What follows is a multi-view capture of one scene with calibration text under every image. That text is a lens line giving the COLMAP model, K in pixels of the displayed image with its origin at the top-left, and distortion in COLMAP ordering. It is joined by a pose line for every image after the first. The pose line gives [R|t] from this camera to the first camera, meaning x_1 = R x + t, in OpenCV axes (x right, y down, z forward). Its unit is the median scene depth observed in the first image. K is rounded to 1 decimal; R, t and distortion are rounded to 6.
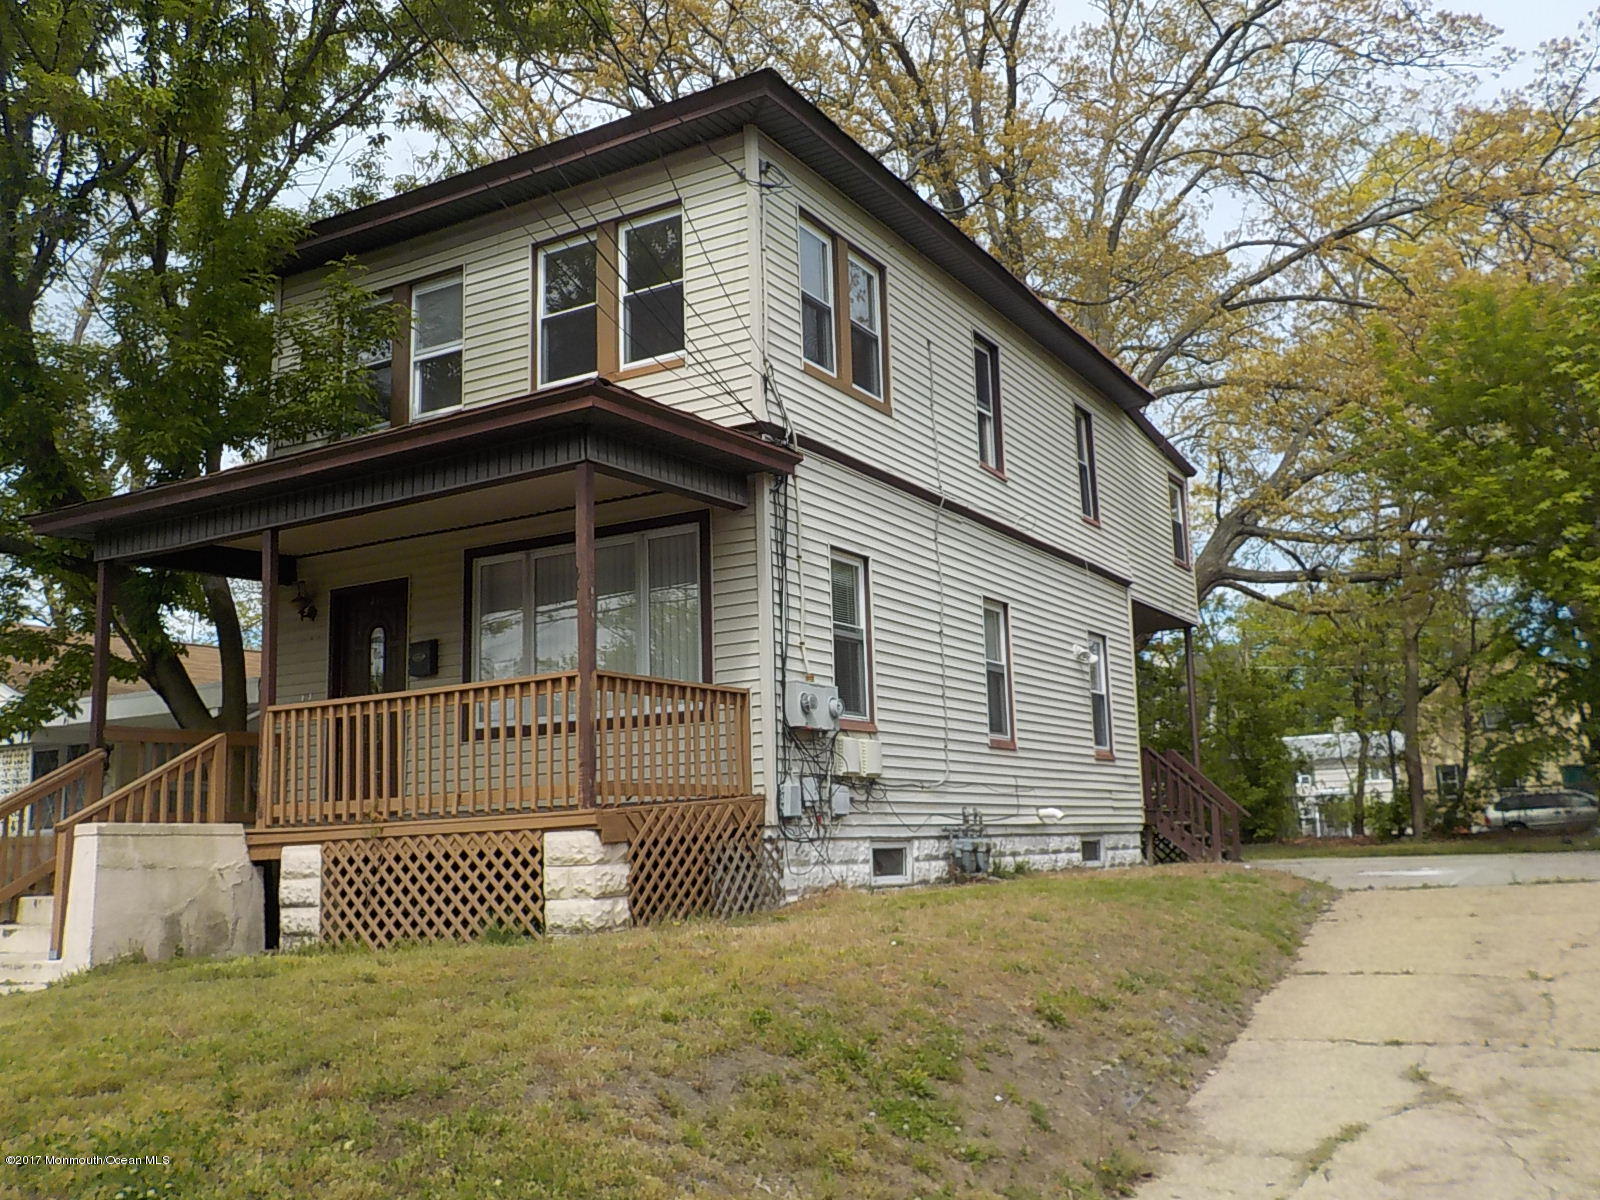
lens RADIAL K [[1481.7, 0, 792.4], [0, 1481.7, 594.7], [0, 0, 1]] dist [0.019214, 0.000000]
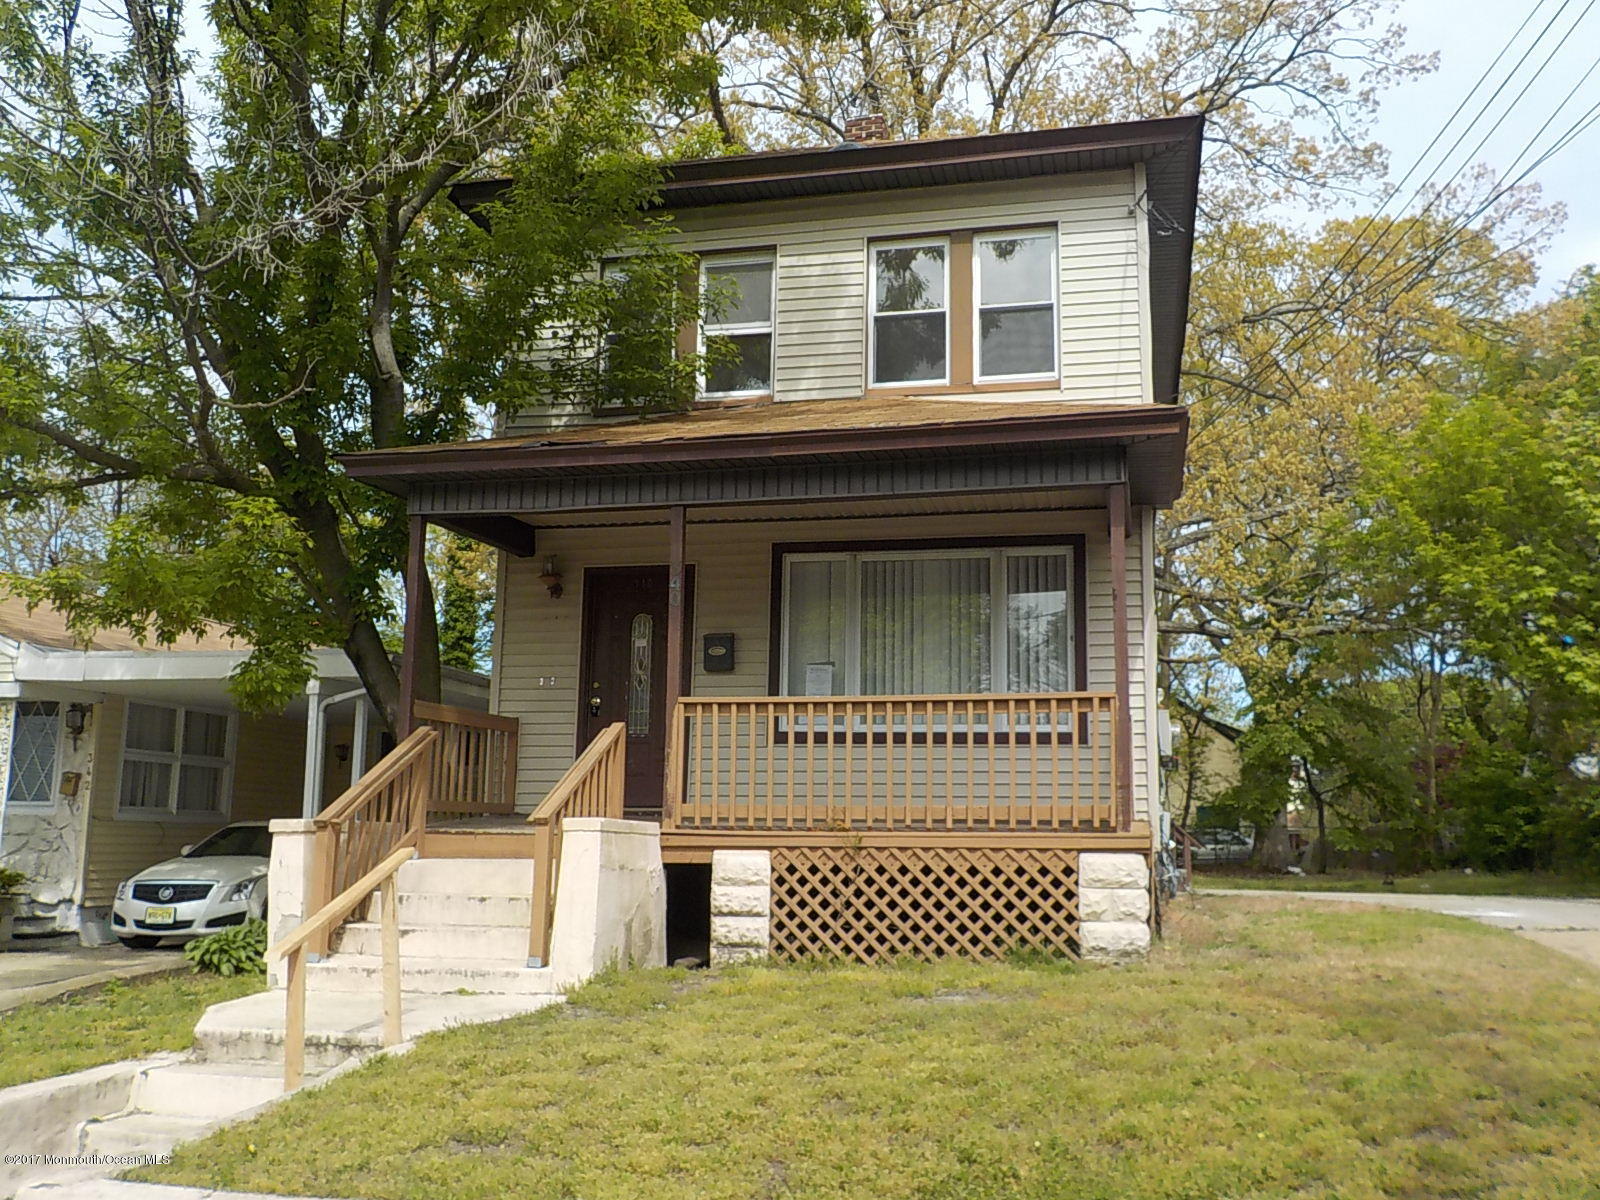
lens RADIAL K [[1481.7, 0, 812.2], [0, 1481.7, 607.0], [0, 0, 1]] dist [0.019214, 0.000000]
pose [[0.949463, 0.095158, 0.299106, -0.596475], [-0.096765, 0.995262, -0.009468, 0.021406], [-0.298590, -0.019953, 0.954173, 0.100912]]
